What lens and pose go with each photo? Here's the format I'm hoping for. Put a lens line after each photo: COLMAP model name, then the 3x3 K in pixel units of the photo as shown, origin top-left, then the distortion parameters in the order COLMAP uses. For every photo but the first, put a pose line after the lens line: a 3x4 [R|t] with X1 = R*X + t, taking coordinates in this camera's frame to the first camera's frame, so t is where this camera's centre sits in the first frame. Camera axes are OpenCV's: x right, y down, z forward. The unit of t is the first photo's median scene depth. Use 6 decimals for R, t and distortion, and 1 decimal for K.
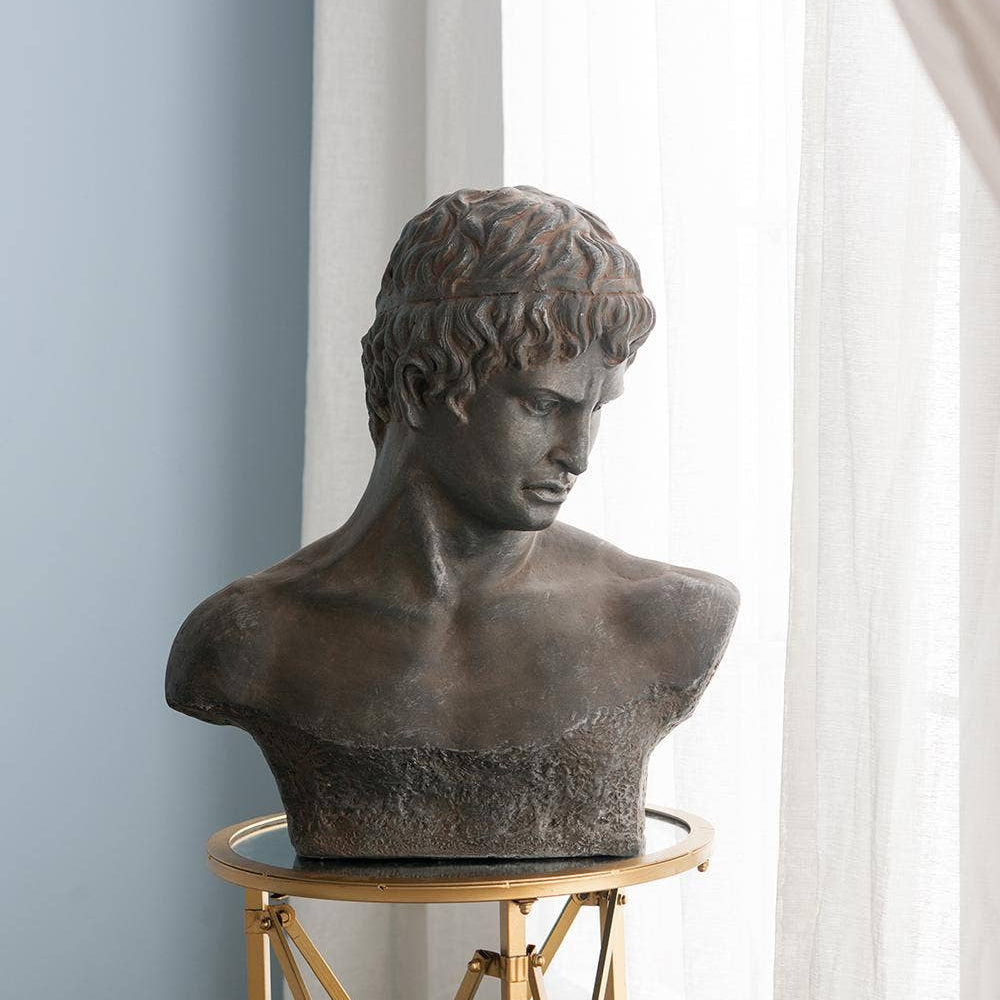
lens RADIAL K [[4843.0, 0, 481.9], [0, 4843.0, 517.1], [0, 0, 1]] dist [0.457605, 0.000000]
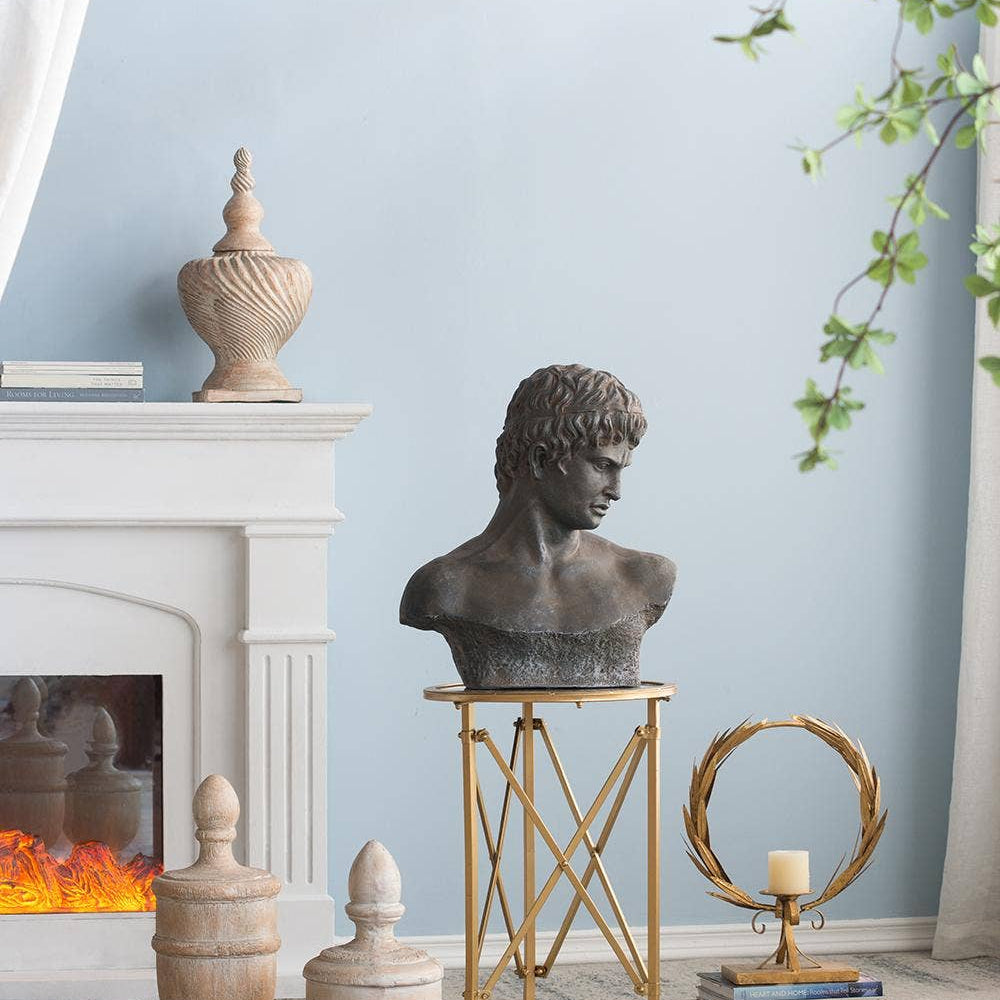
lens RADIAL K [[4843.0, 0, 500.9], [0, 4843.0, 495.5], [0, 0, 1]] dist [0.457605, 0.000000]
pose [[0.954901, 0.008911, 0.296790, -0.643925], [0.024051, 0.993944, -0.107224, 0.210704], [-0.295949, 0.109527, 0.948904, -0.958544]]
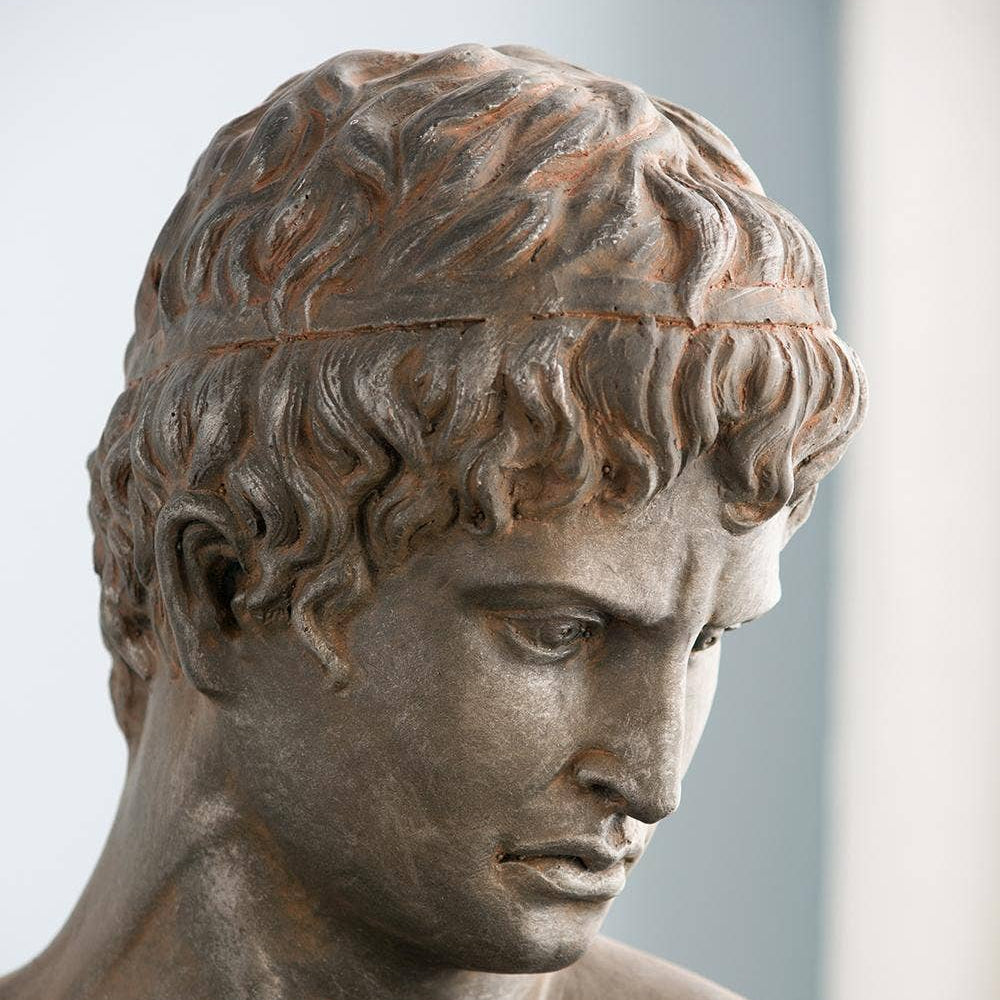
lens RADIAL K [[4843.0, 0, 504.0], [0, 4843.0, 499.6], [0, 0, 1]] dist [0.457605, 0.000000]
pose [[0.999375, 0.005145, -0.034967, 0.021290], [-0.006991, 0.998577, -0.052876, -0.013621], [0.034645, 0.053088, 0.997989, 0.631152]]
